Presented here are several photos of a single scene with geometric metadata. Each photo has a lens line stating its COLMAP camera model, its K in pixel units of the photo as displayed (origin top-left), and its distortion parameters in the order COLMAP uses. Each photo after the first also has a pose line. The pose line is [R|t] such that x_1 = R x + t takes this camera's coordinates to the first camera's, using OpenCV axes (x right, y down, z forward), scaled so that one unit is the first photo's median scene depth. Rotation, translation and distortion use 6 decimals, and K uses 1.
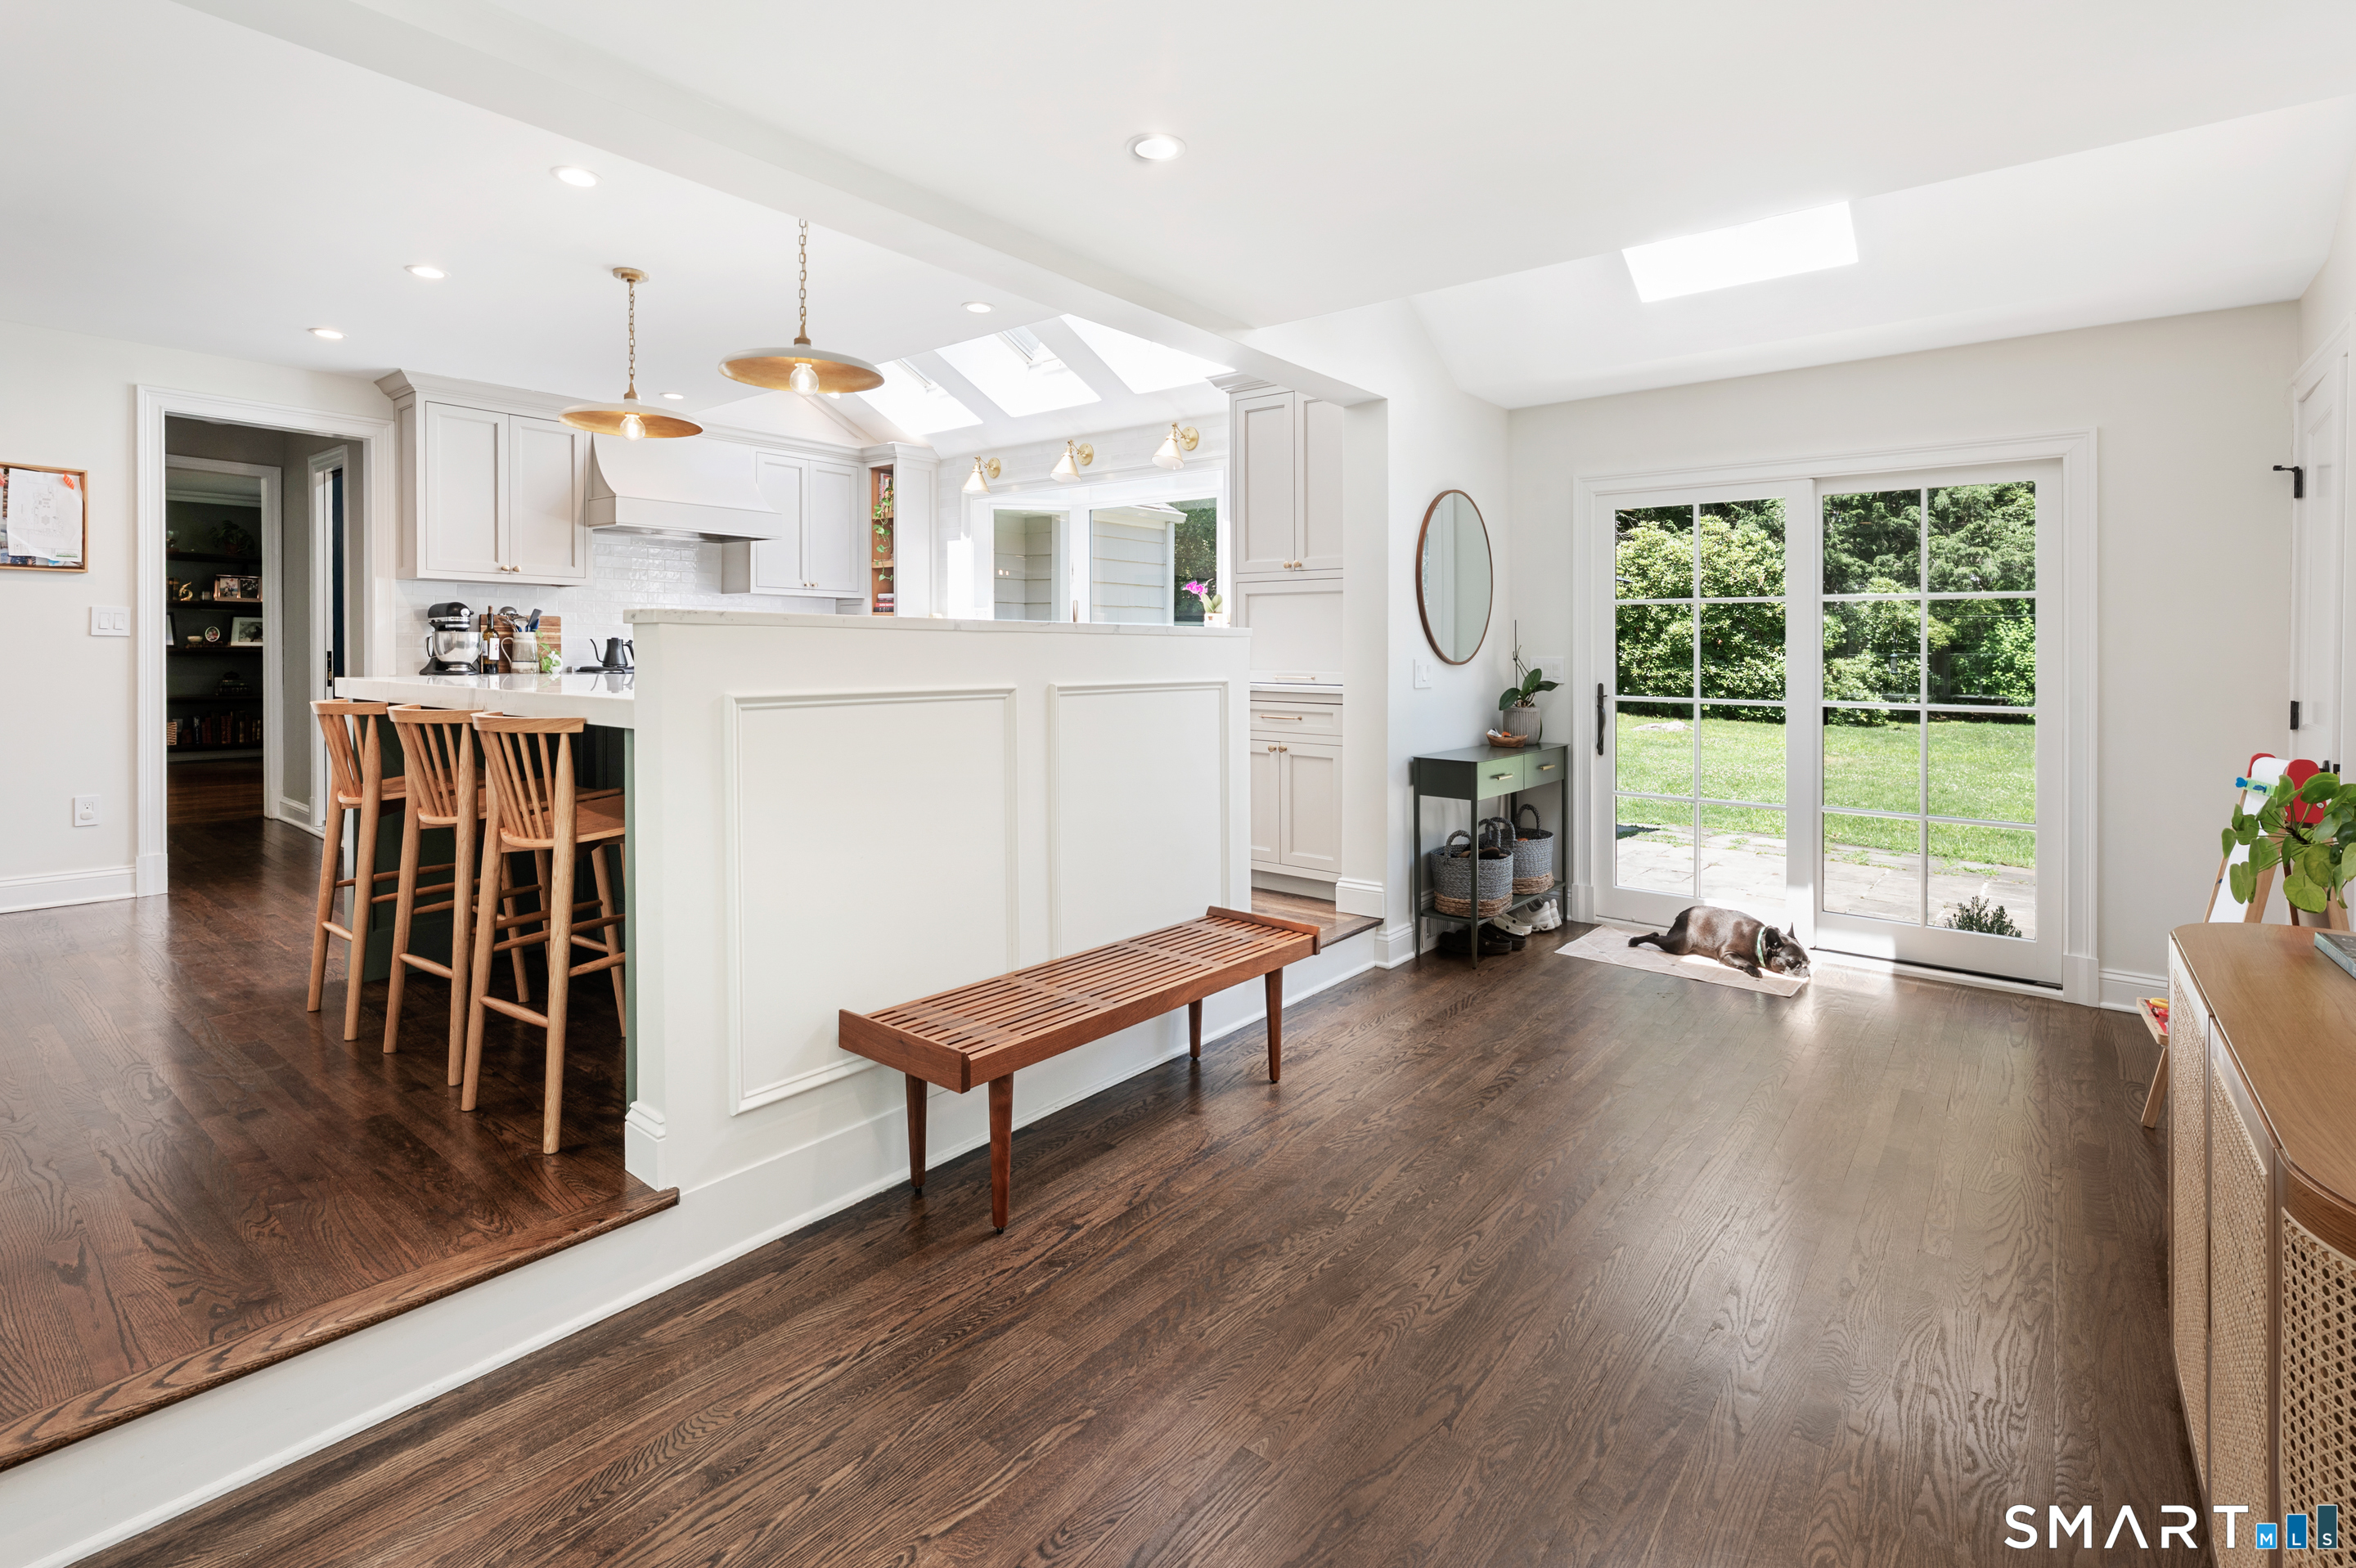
lens RADIAL K [[1135.1, 0, 1230.5], [0, 1135.1, 648.5], [0, 0, 1]] dist [-0.001770, -0.000465]
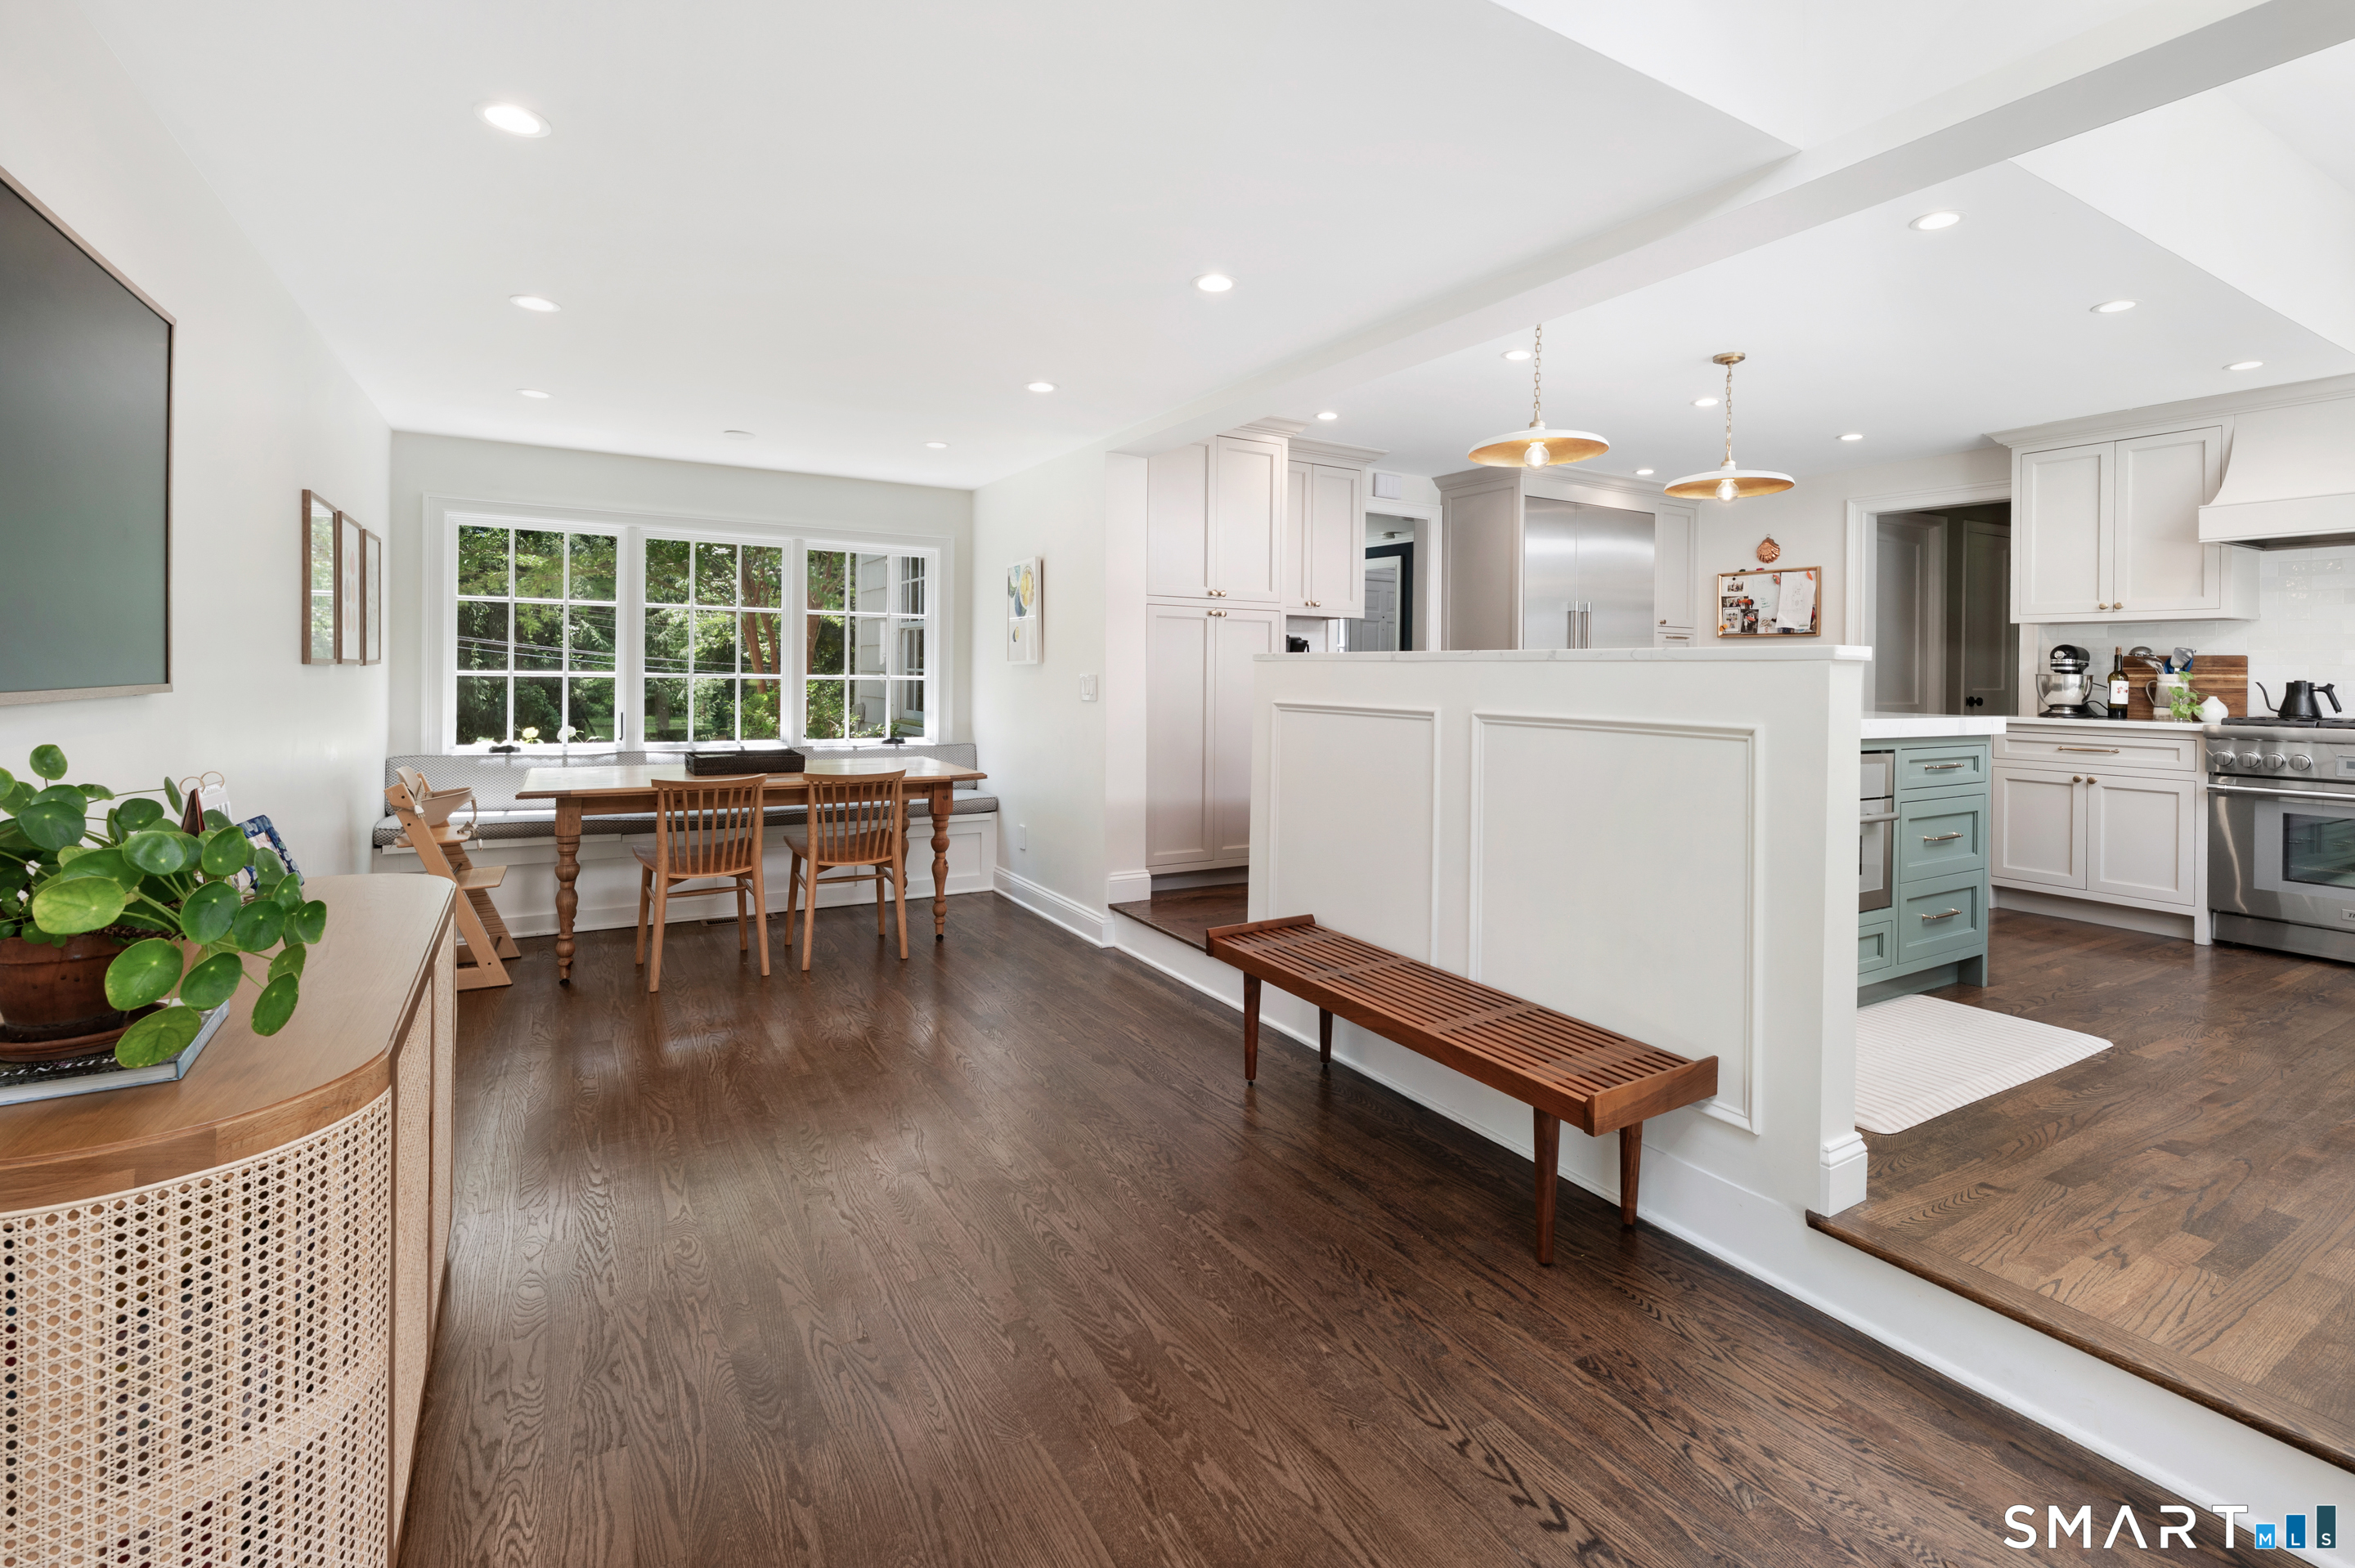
lens RADIAL K [[1040.5, 0, 1180.0], [0, 1040.5, 680.8], [0, 0, 1]] dist [0.001007, 0.000192]
pose [[-0.394255, -0.006671, -0.918977, 0.468073], [-0.018603, 0.999827, 0.000723, 0.005019], [0.918813, 0.017380, -0.394311, 0.645217]]
